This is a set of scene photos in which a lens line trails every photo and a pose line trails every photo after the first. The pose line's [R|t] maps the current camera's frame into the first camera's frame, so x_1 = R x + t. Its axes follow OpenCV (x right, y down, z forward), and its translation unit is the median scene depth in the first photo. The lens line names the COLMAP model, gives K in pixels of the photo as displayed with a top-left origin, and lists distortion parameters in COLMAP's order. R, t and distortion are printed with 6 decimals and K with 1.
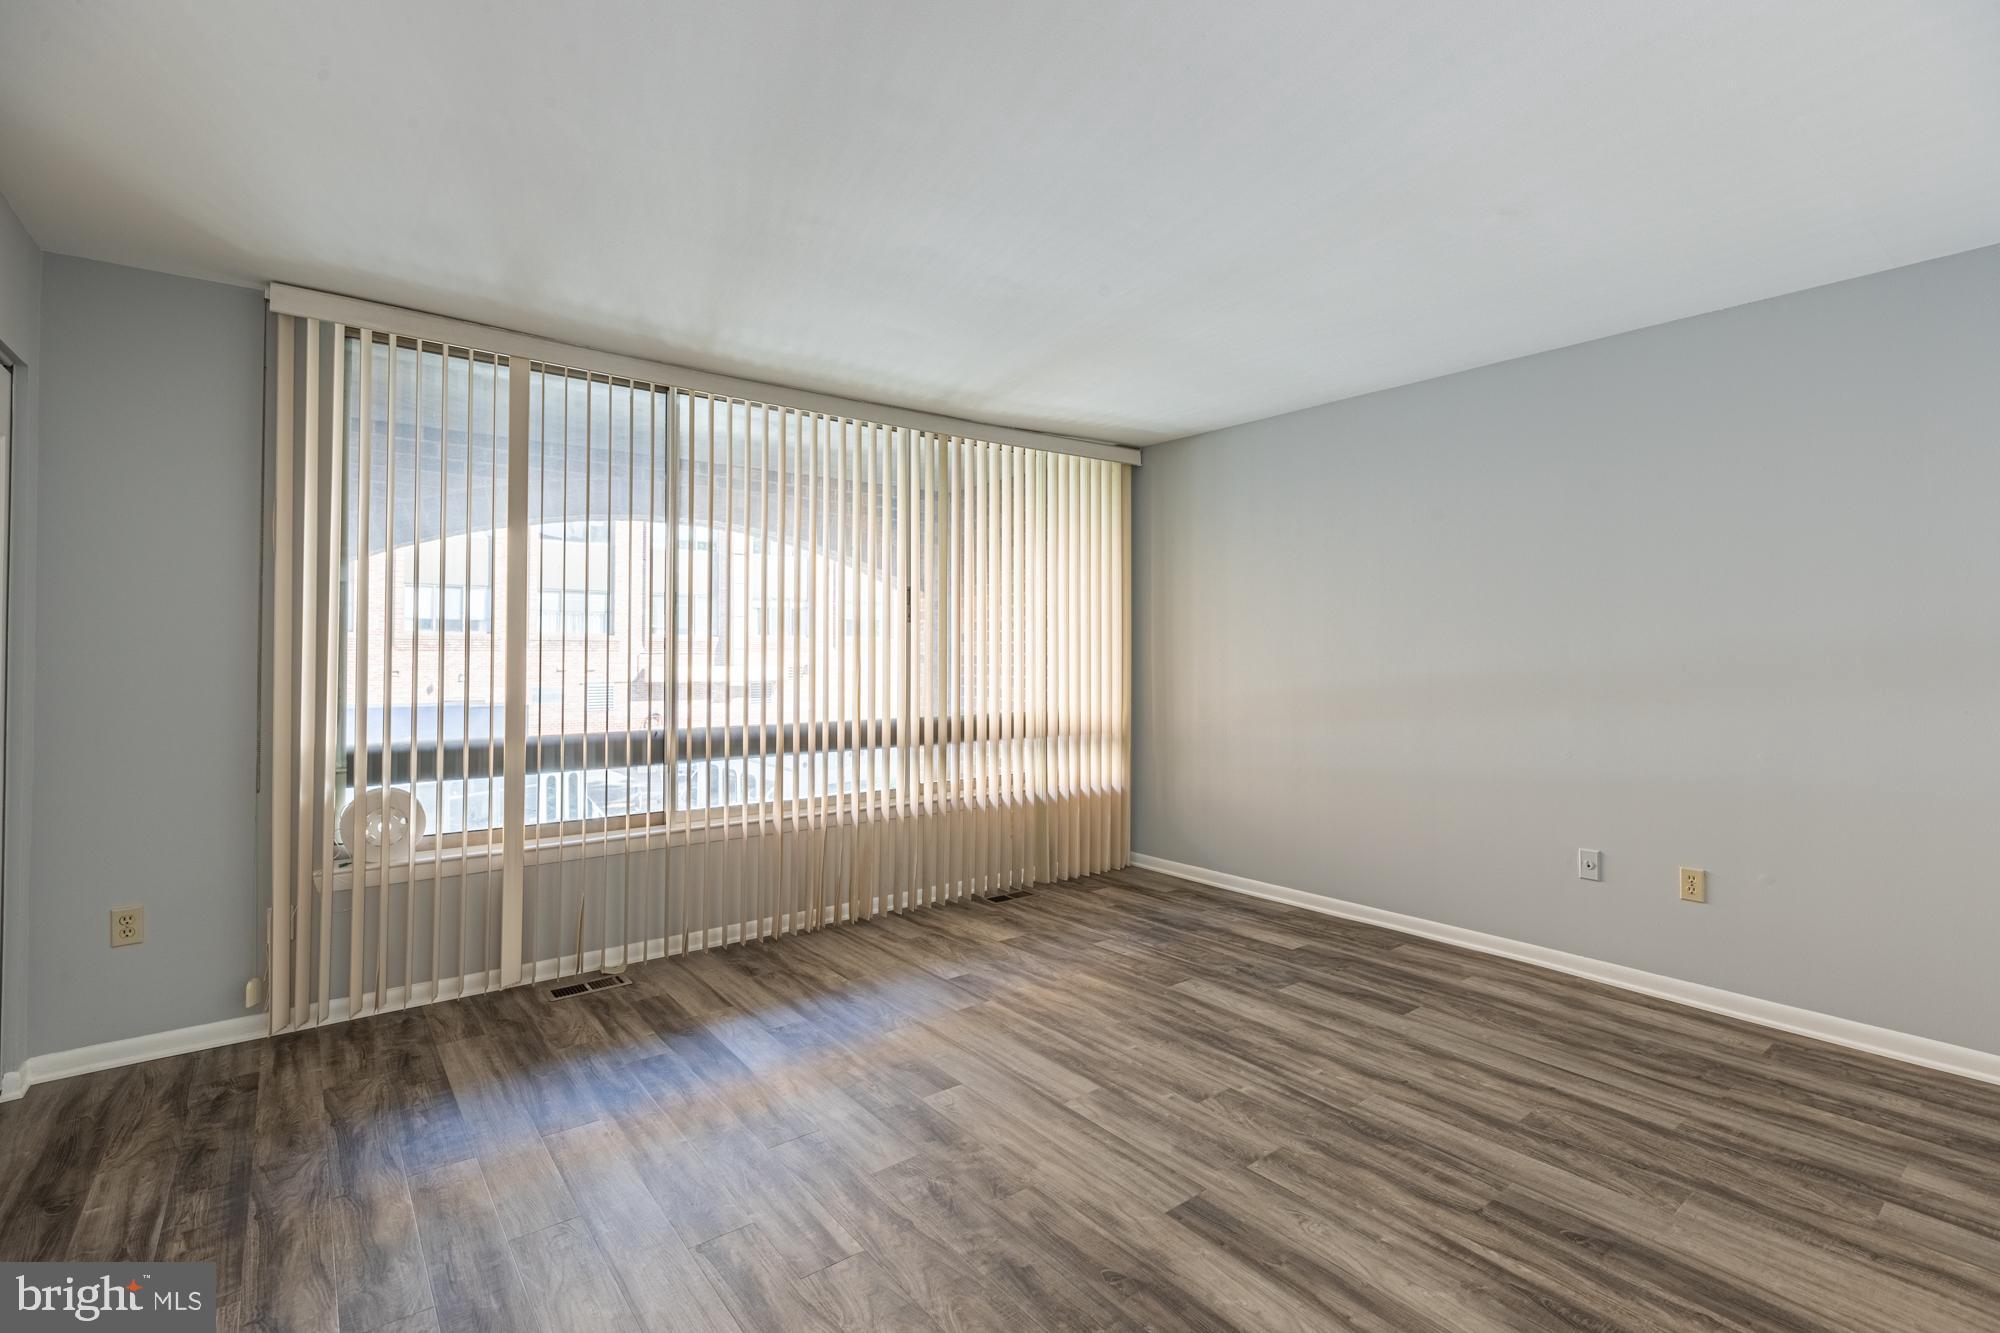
lens RADIAL K [[919.7, 0, 1002.8], [0, 919.7, 634.0], [0, 0, 1]] dist [-0.003074, 0.000105]
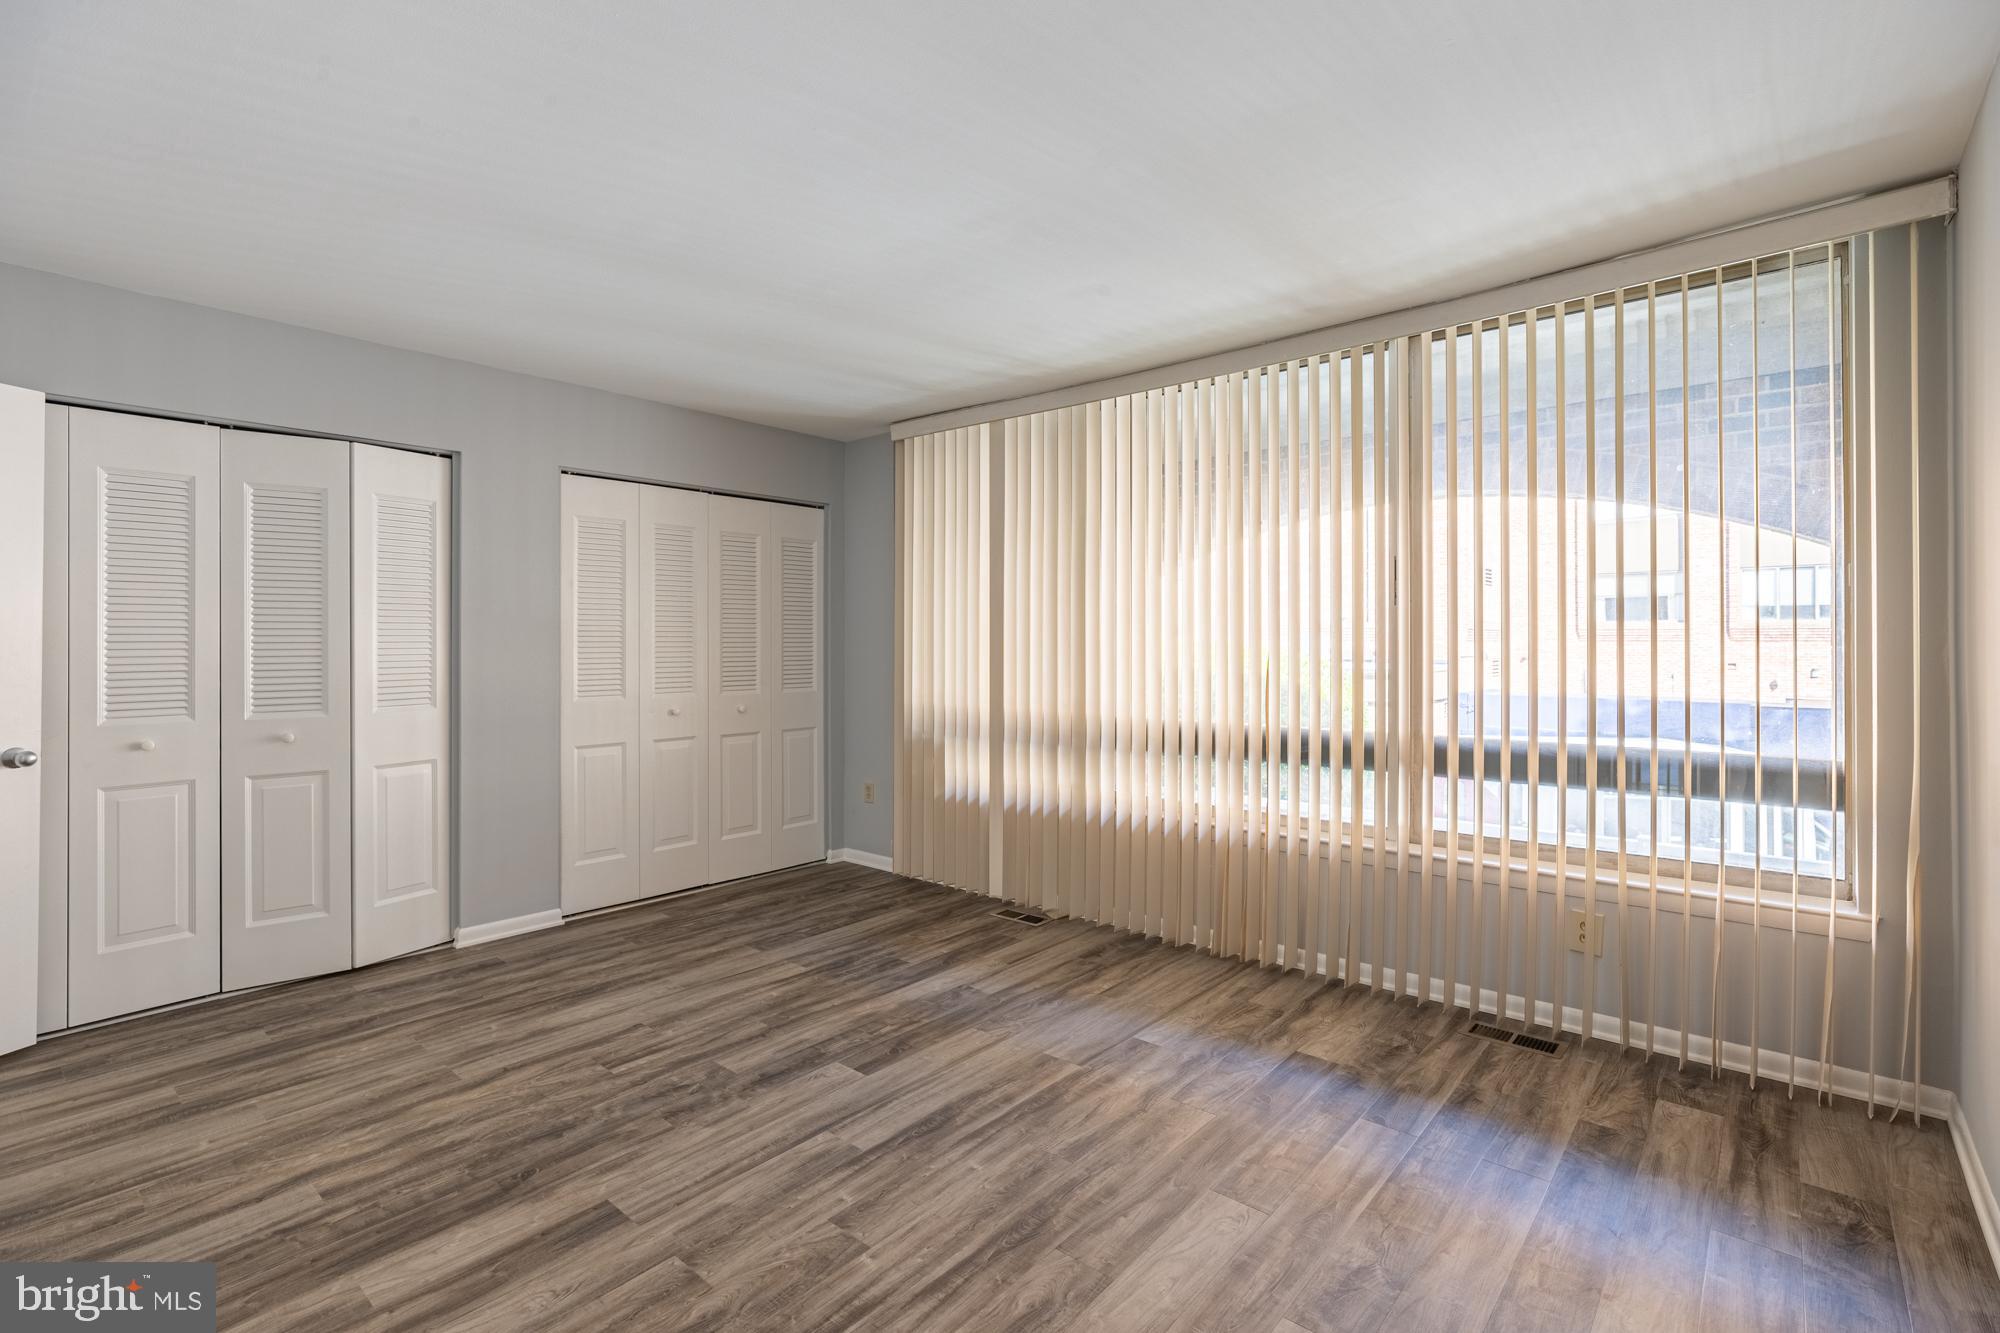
lens RADIAL K [[905.0, 0, 1000.6], [0, 905.0, 654.3], [0, 0, 1]] dist [-0.002408, -0.000064]
pose [[0.194009, 0.010295, -0.980946, 0.788316], [0.020875, 0.999675, 0.014620, 0.011601], [0.980778, -0.023313, 0.193731, 0.792839]]
